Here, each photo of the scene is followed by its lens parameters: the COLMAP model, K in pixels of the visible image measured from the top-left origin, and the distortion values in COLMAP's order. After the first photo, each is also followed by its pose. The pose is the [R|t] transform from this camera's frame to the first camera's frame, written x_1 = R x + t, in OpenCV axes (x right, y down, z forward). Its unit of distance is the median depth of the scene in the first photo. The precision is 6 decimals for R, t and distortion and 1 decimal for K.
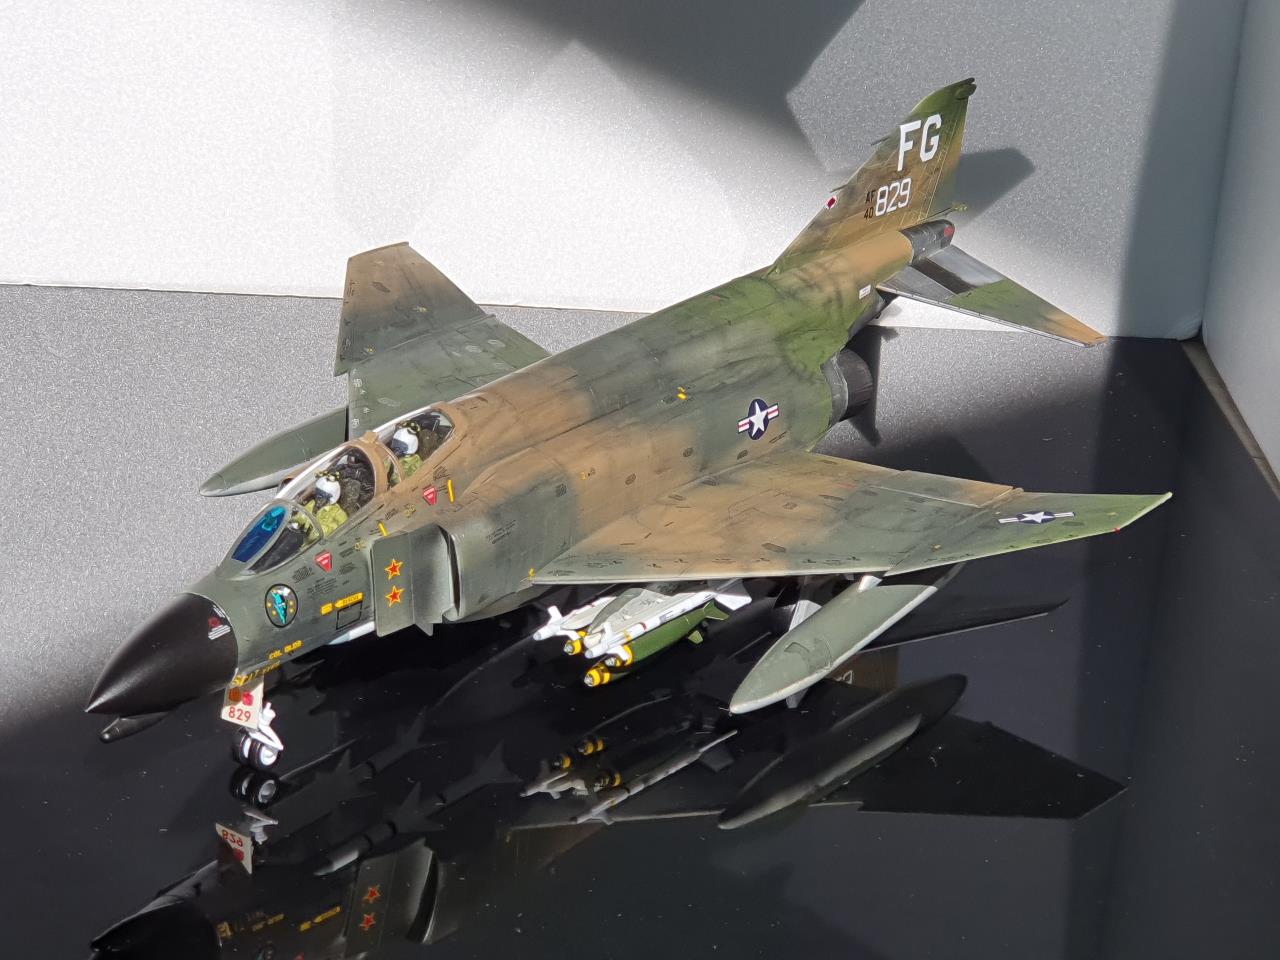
lens RADIAL K [[4241.9, 0, 640.0], [0, 4241.9, 480.0], [0, 0, 1]] dist [-0.125109, 1.173284]
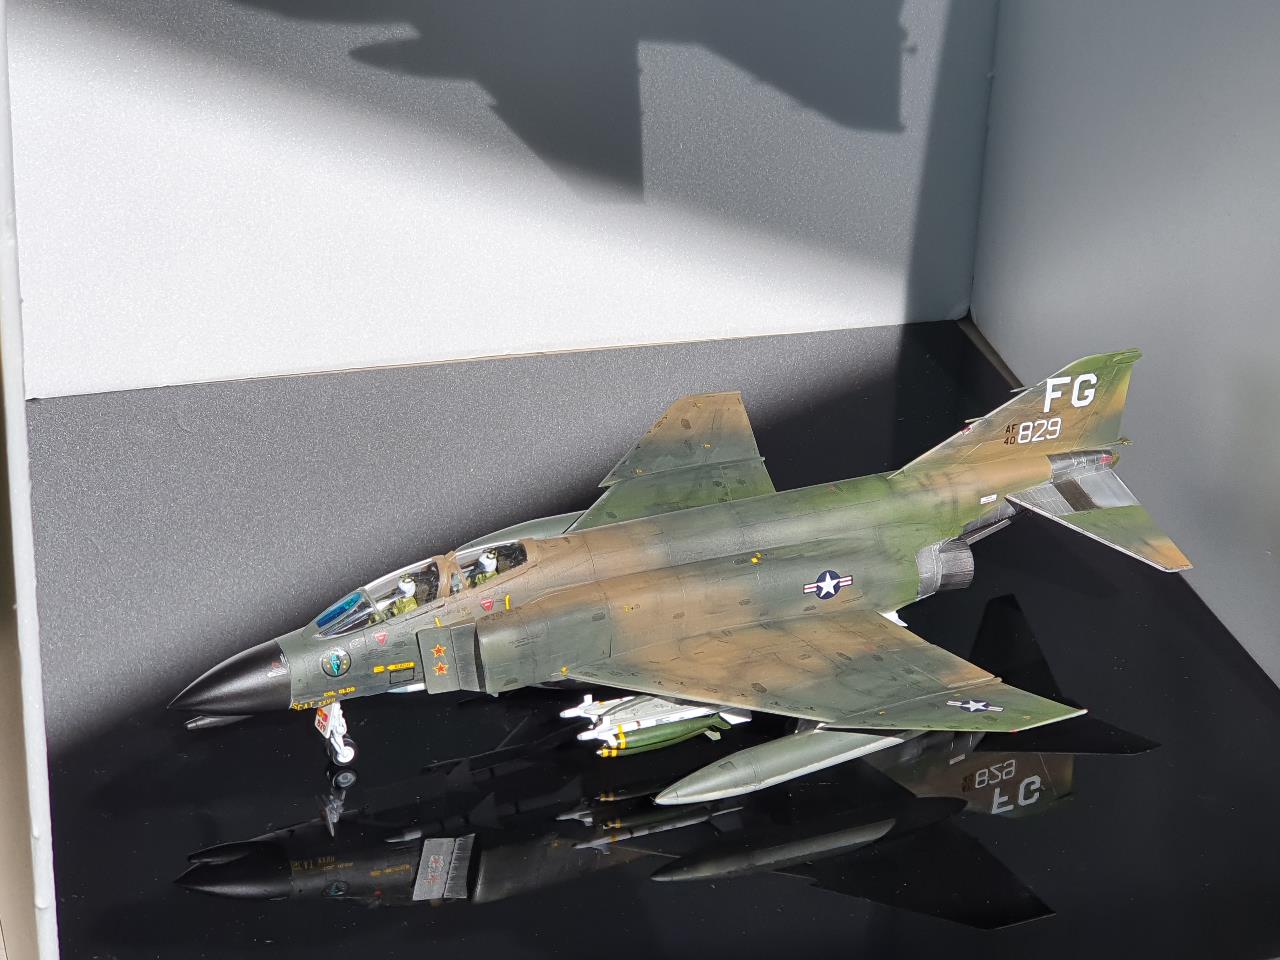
lens RADIAL K [[3003.6, 0, 640.0], [0, 3003.6, 480.0], [0, 0, 1]] dist [-0.125542, 0.730088]
pose [[0.872617, 0.197619, -0.446638, 0.420170], [-0.168369, 0.980145, 0.104724, -0.145493], [0.458466, -0.016184, 0.888565, 0.127511]]
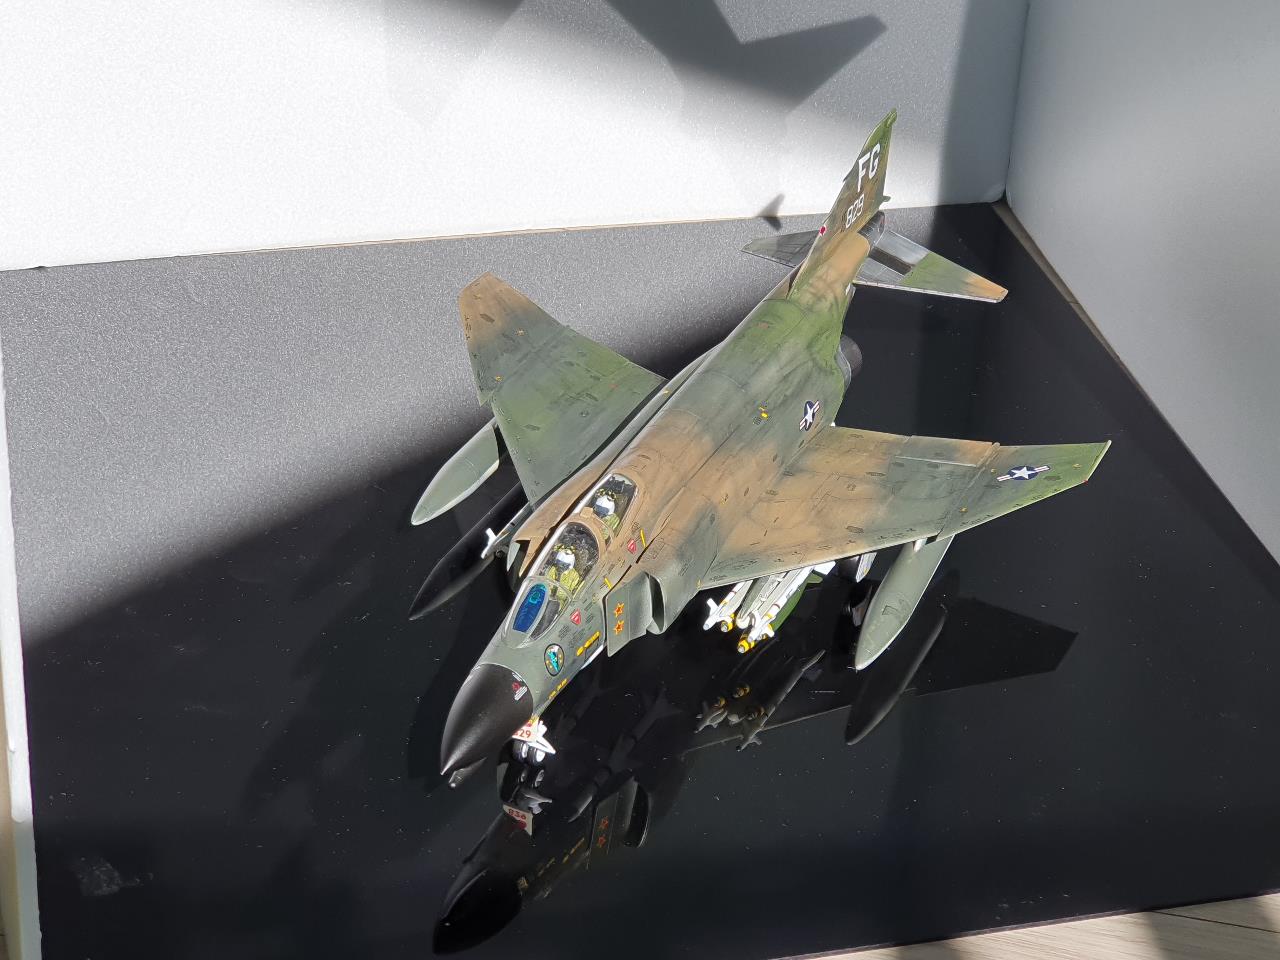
lens RADIAL K [[3003.6, 0, 640.0], [0, 3003.6, 480.0], [0, 0, 1]] dist [-0.125542, 0.730088]
pose [[0.983773, -0.116328, 0.136596, -0.169017], [0.091249, 0.979911, 0.177335, -0.179971], [-0.154481, -0.161993, 0.974625, 0.068050]]
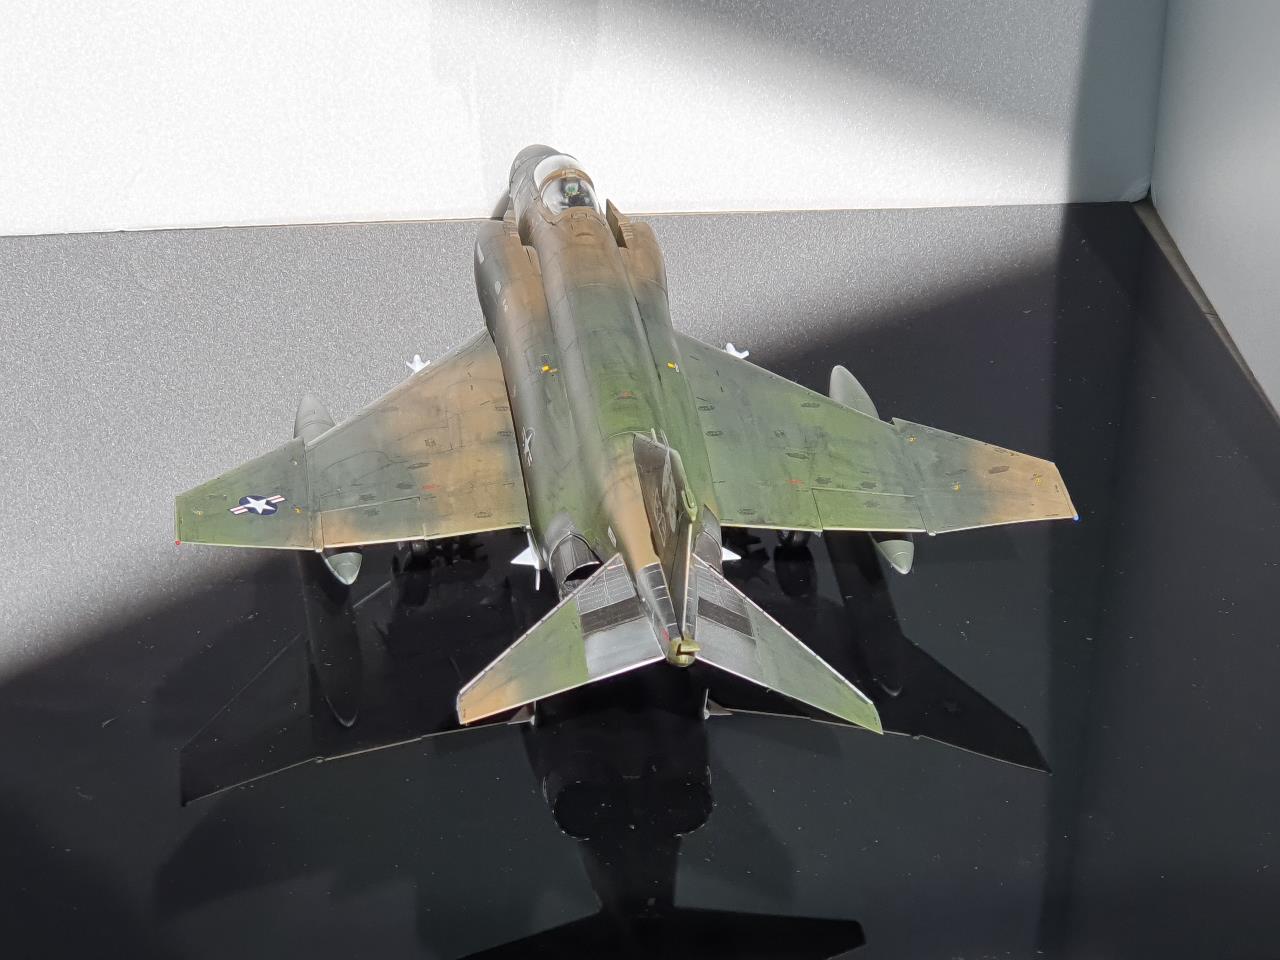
lens RADIAL K [[3134.5, 0, 640.0], [0, 3134.5, 480.0], [0, 0, 1]] dist [-0.037801, 0.165715]
pose [[-0.738462, 0.212381, -0.639976, 0.551391], [-0.354141, 0.685509, 0.636131, -0.559301], [0.573811, 0.696399, -0.431009, 1.446528]]
